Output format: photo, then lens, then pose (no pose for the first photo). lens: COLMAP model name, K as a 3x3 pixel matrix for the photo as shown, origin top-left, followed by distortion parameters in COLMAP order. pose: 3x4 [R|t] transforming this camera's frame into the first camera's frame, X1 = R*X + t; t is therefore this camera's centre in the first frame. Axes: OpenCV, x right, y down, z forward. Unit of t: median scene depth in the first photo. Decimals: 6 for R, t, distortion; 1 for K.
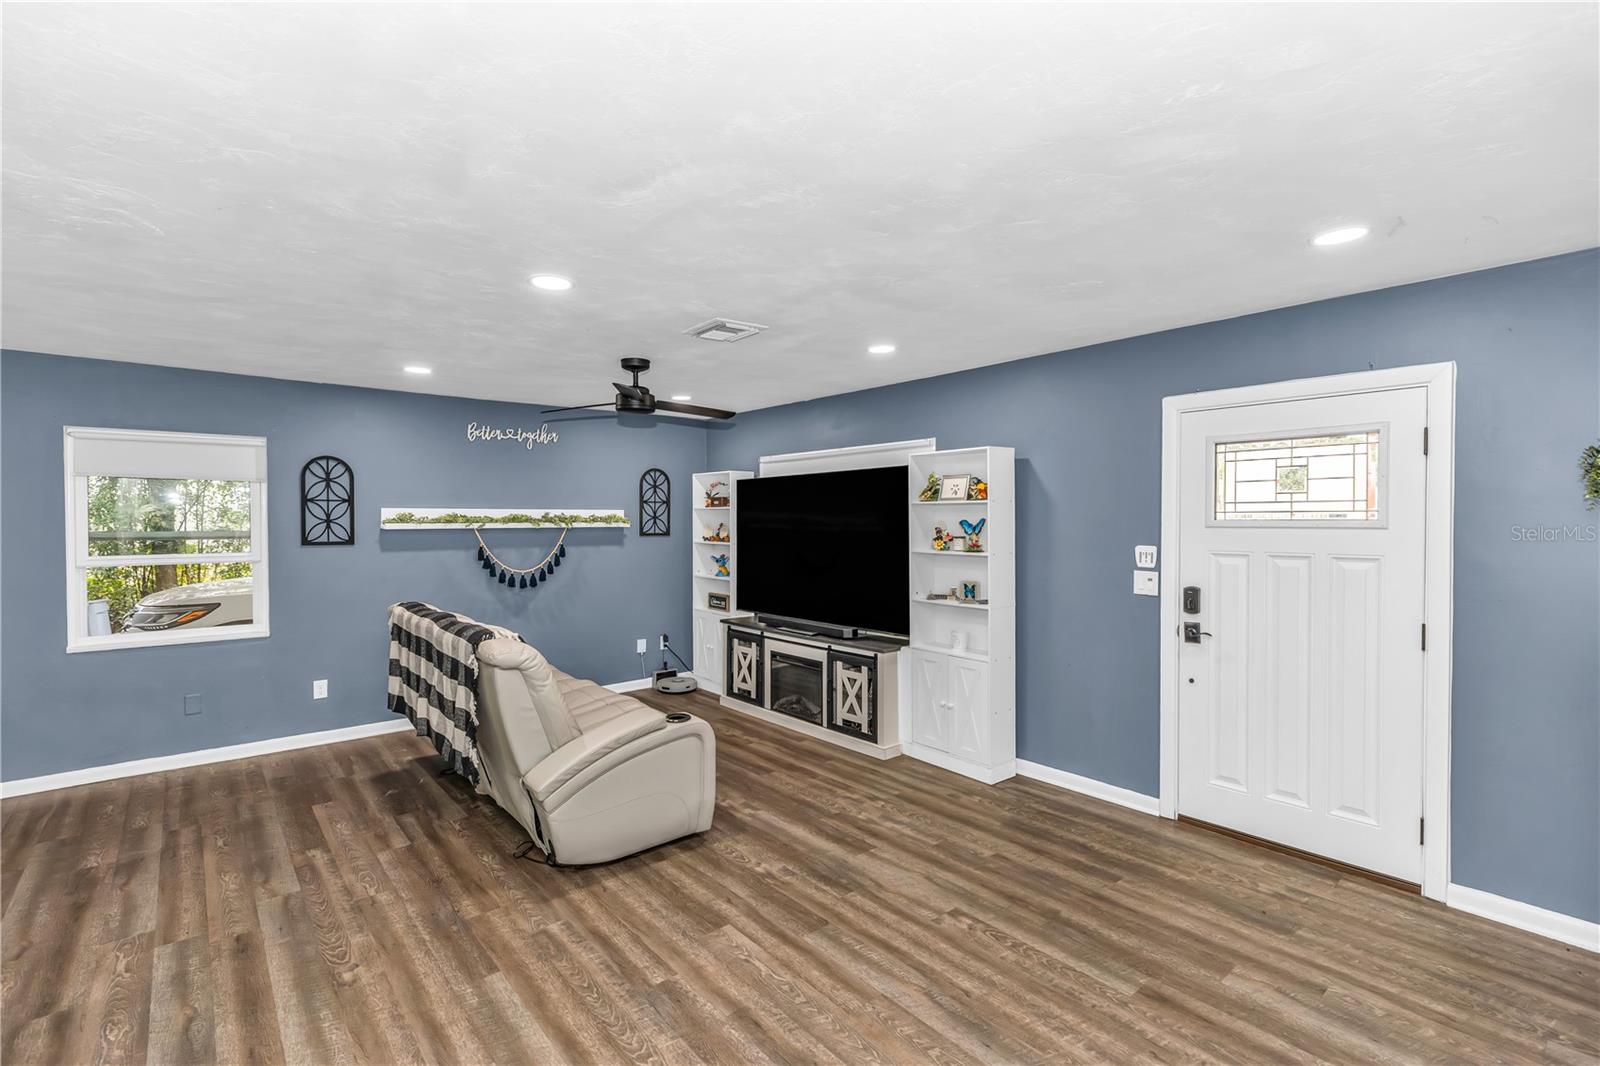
lens RADIAL K [[722.8, 0, 795.7], [0, 722.8, 527.1], [0, 0, 1]] dist [-0.001654, -0.000365]
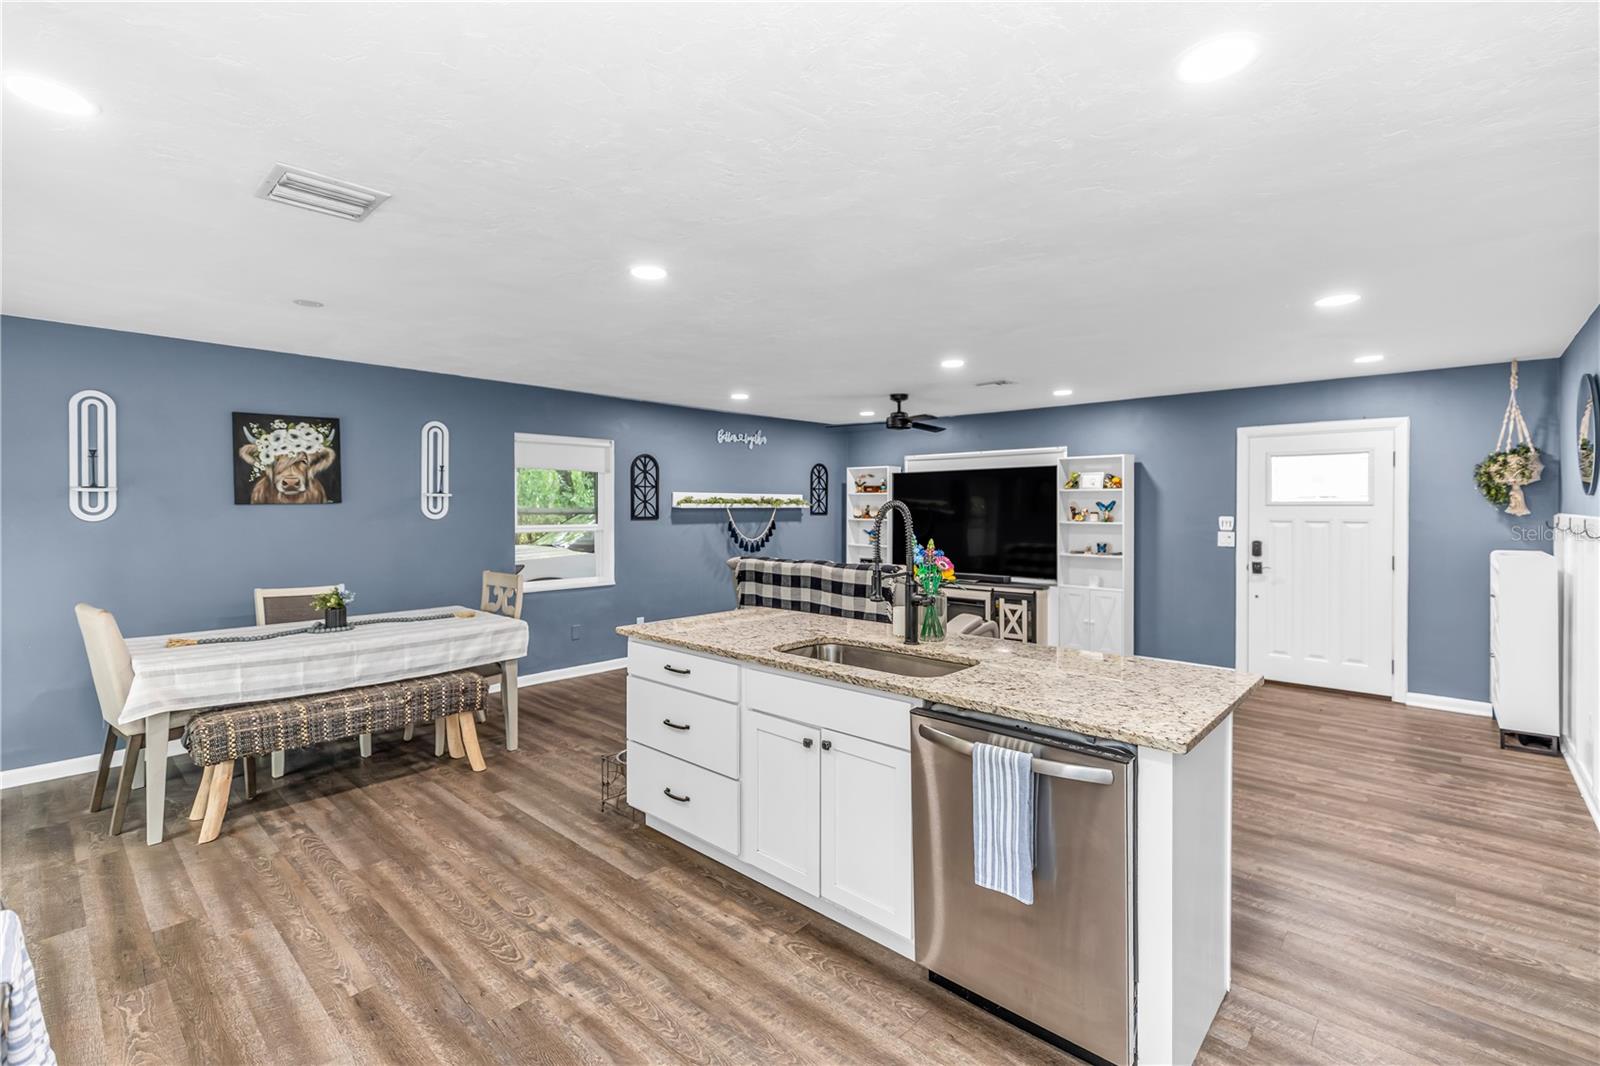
lens RADIAL K [[722.5, 0, 797.0], [0, 722.5, 511.3], [0, 0, 1]] dist [0.002391, 0.000103]
pose [[0.991471, -0.000375, 0.130324, -0.569604], [0.000550, 0.999999, -0.001309, 0.011794], [-0.130324, 0.001369, 0.991471, -0.414716]]
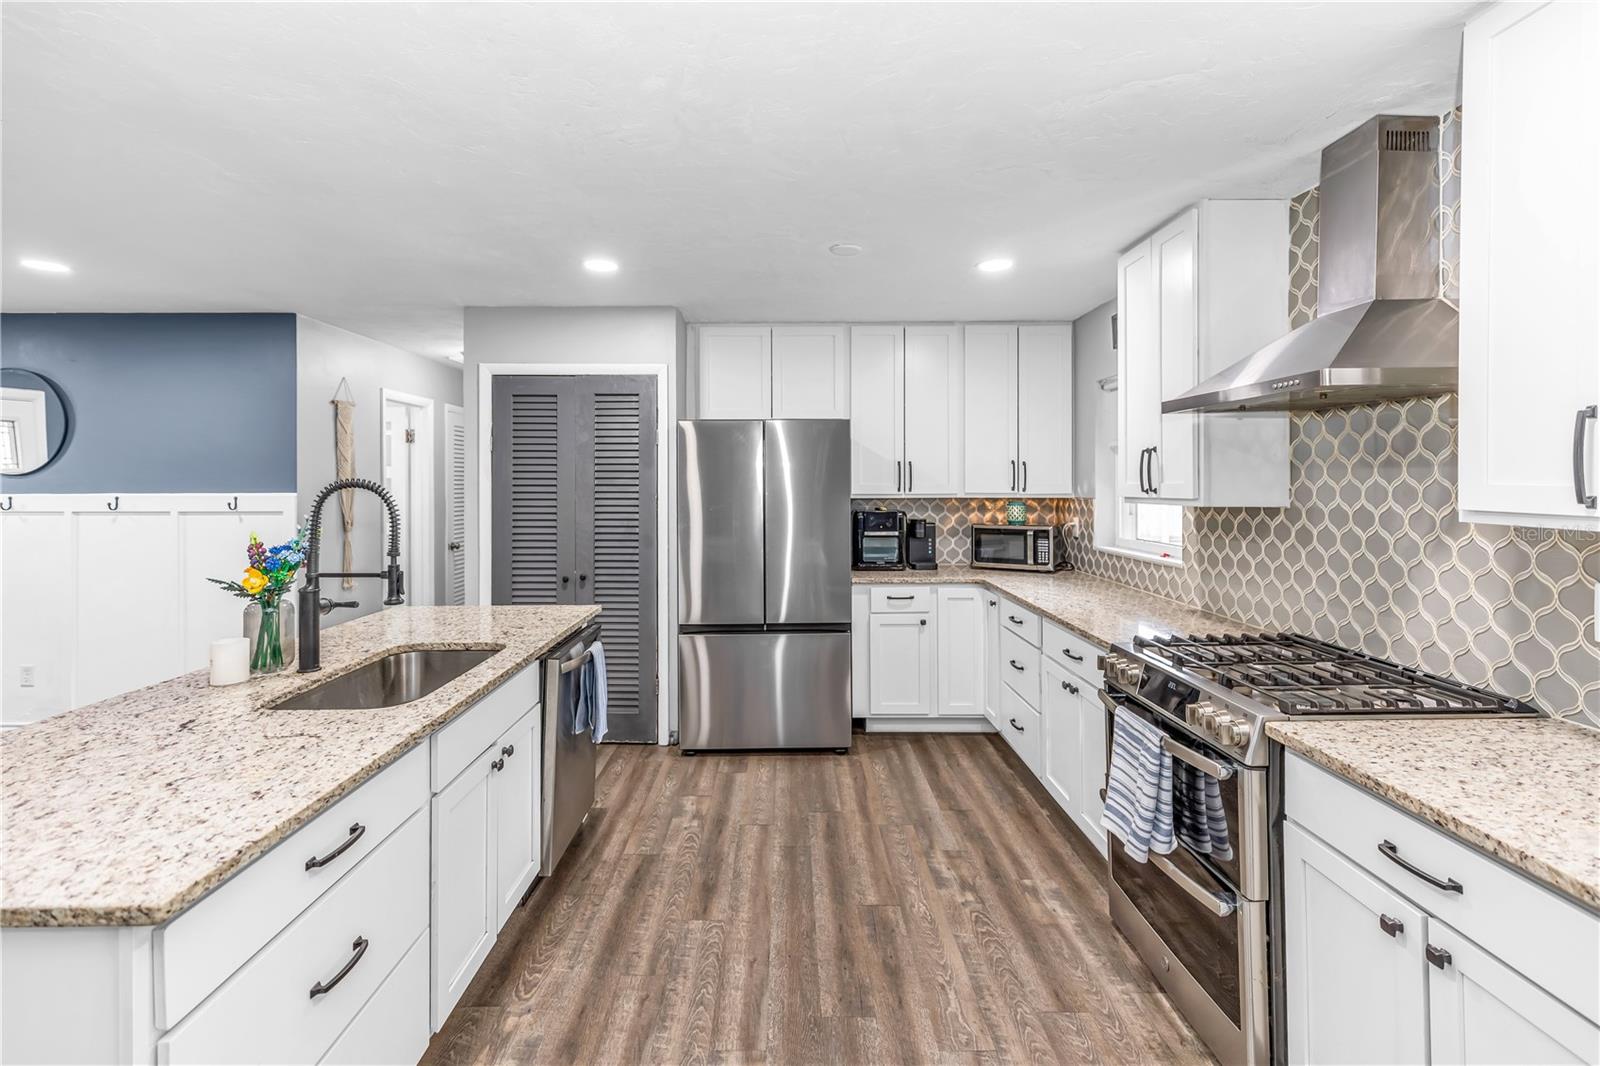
lens RADIAL K [[728.4, 0, 786.1], [0, 728.4, 476.9], [0, 0, 1]] dist [0.001909, 0.000356]
pose [[-0.764854, 0.005177, 0.644183, -0.923263], [0.009513, 0.999949, 0.003260, 0.002989], [-0.644134, 0.008622, -0.764864, 0.343978]]
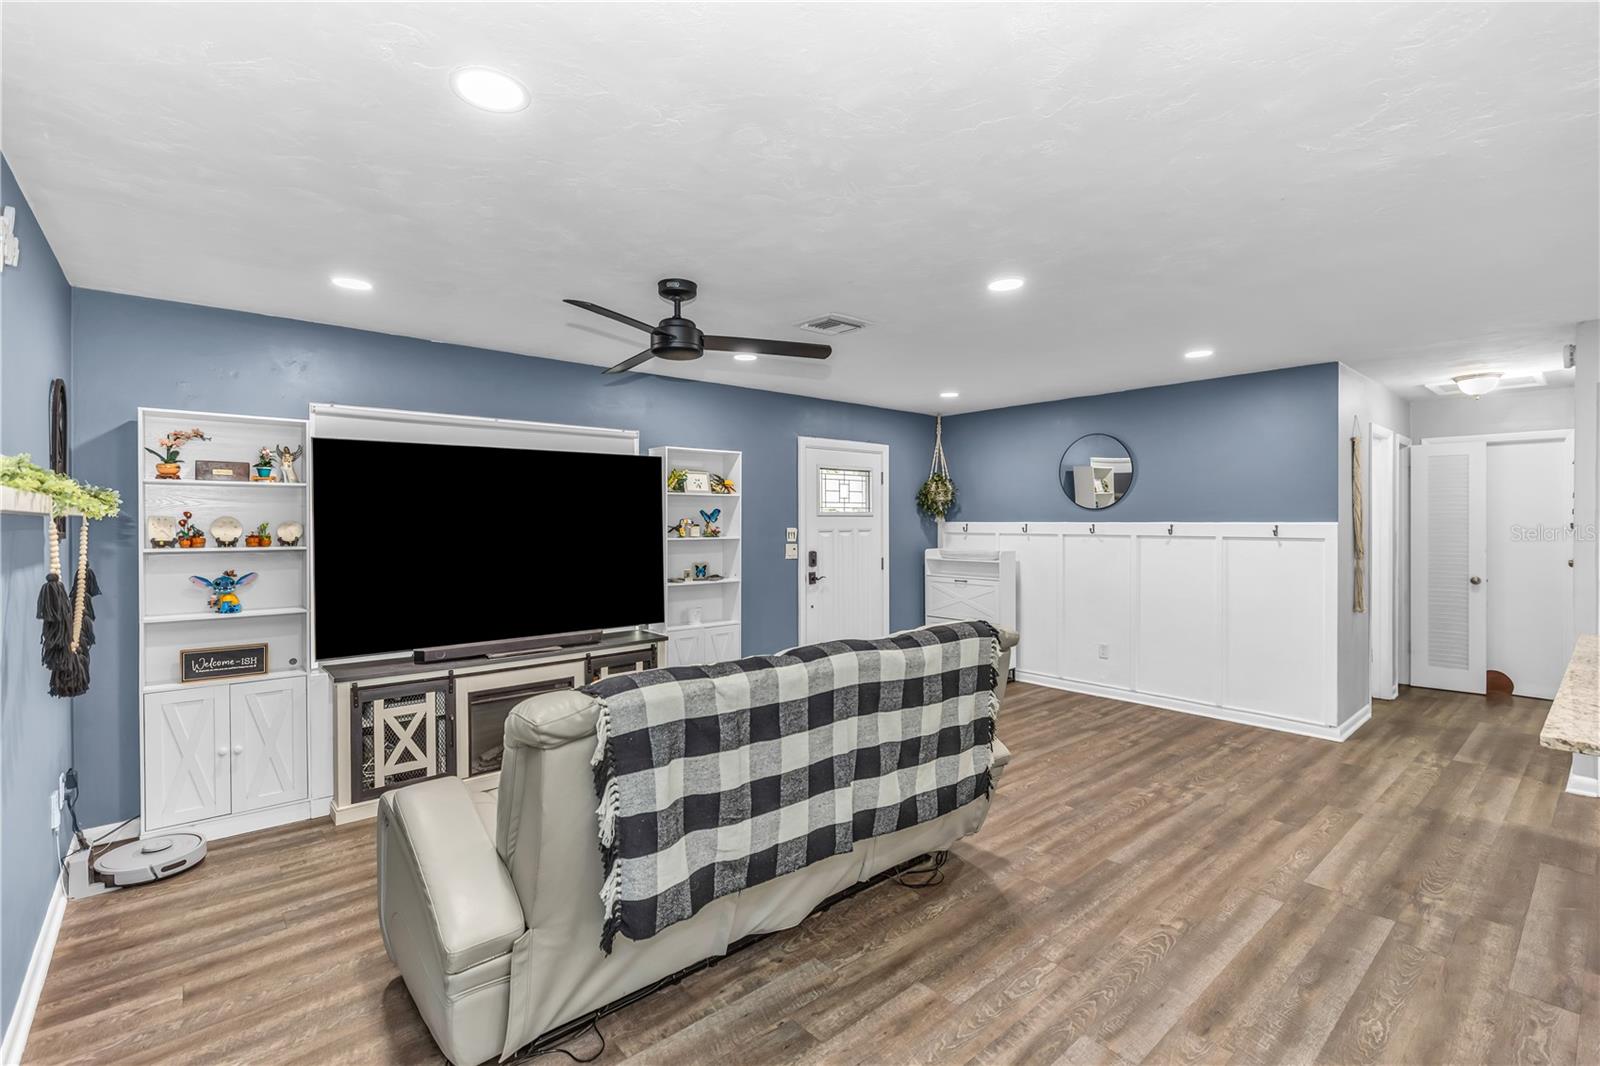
lens RADIAL K [[710.6, 0, 796.1], [0, 710.6, 530.2], [0, 0, 1]] dist [0.003094, 0.000062]
pose [[-0.006638, -0.012506, 0.999900, -0.858172], [0.012750, 0.999839, 0.012589, 0.009557], [-0.999897, 0.012833, -0.006477, 0.807215]]
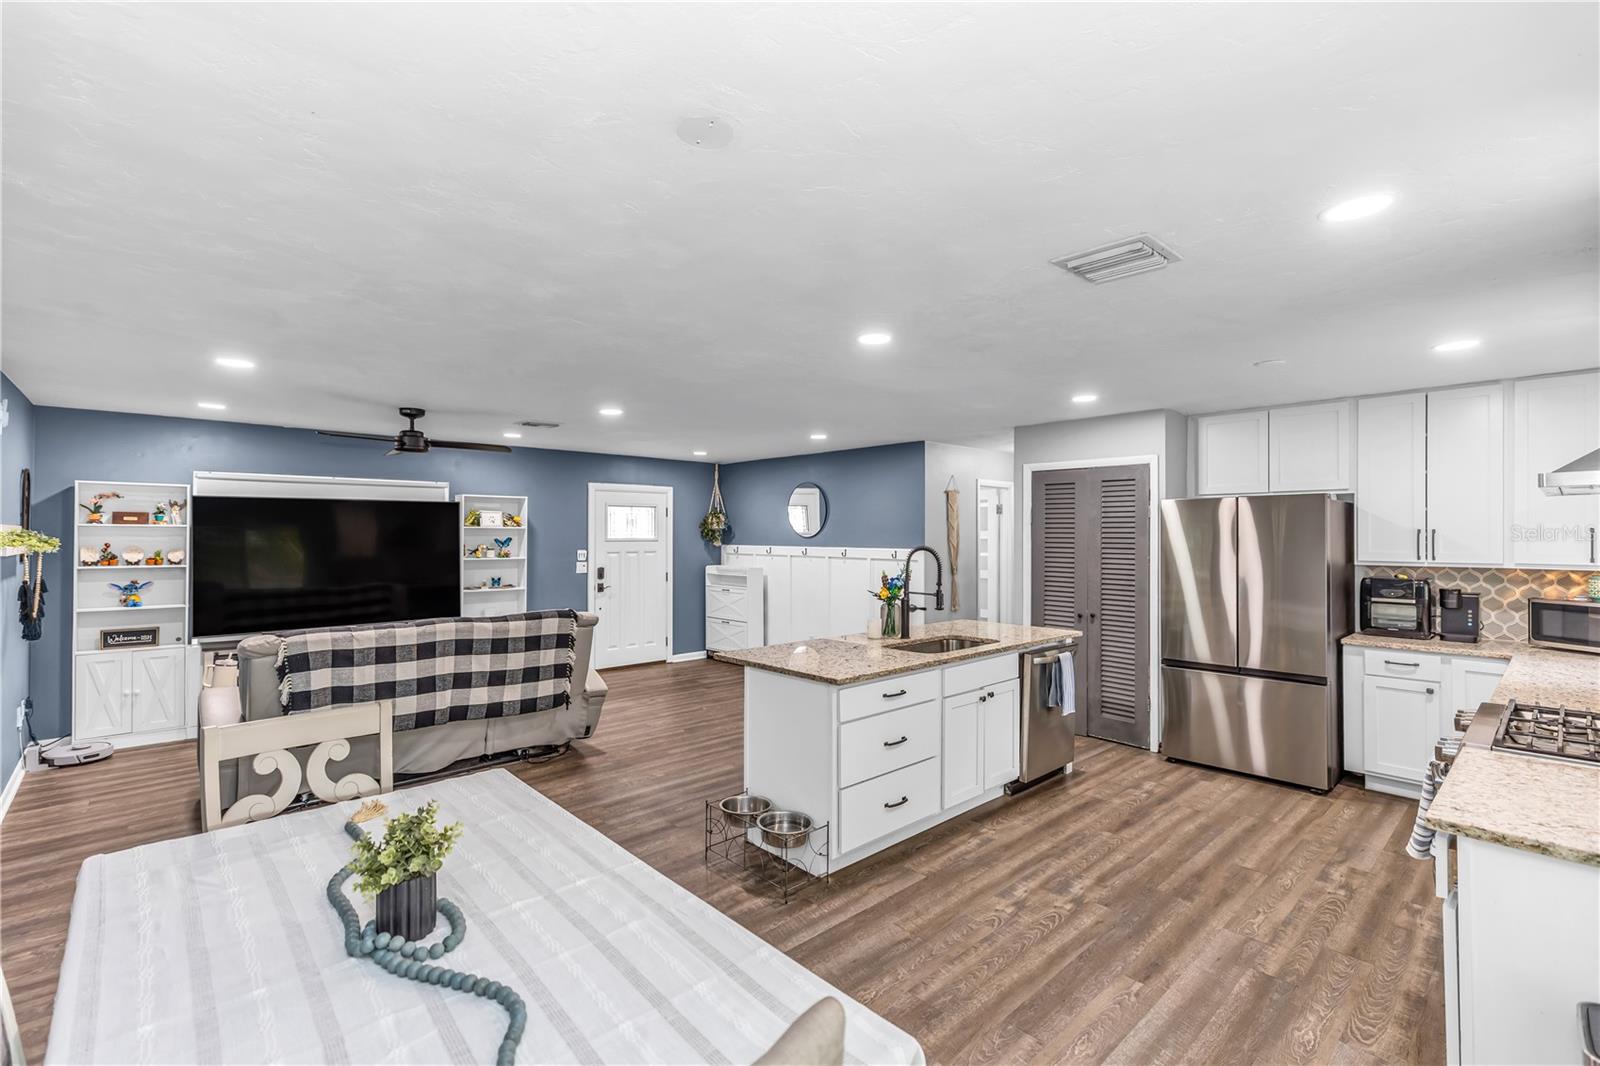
lens RADIAL K [[702.2, 0, 800.0], [0, 702.2, 533.0], [0, 0, 1]] dist [0.000491, 0.000142]
pose [[-0.048366, 0.002037, 0.998828, -1.308003], [0.007790, 0.999968, -0.001662, -0.013257], [-0.998799, 0.007700, -0.048380, 0.367511]]
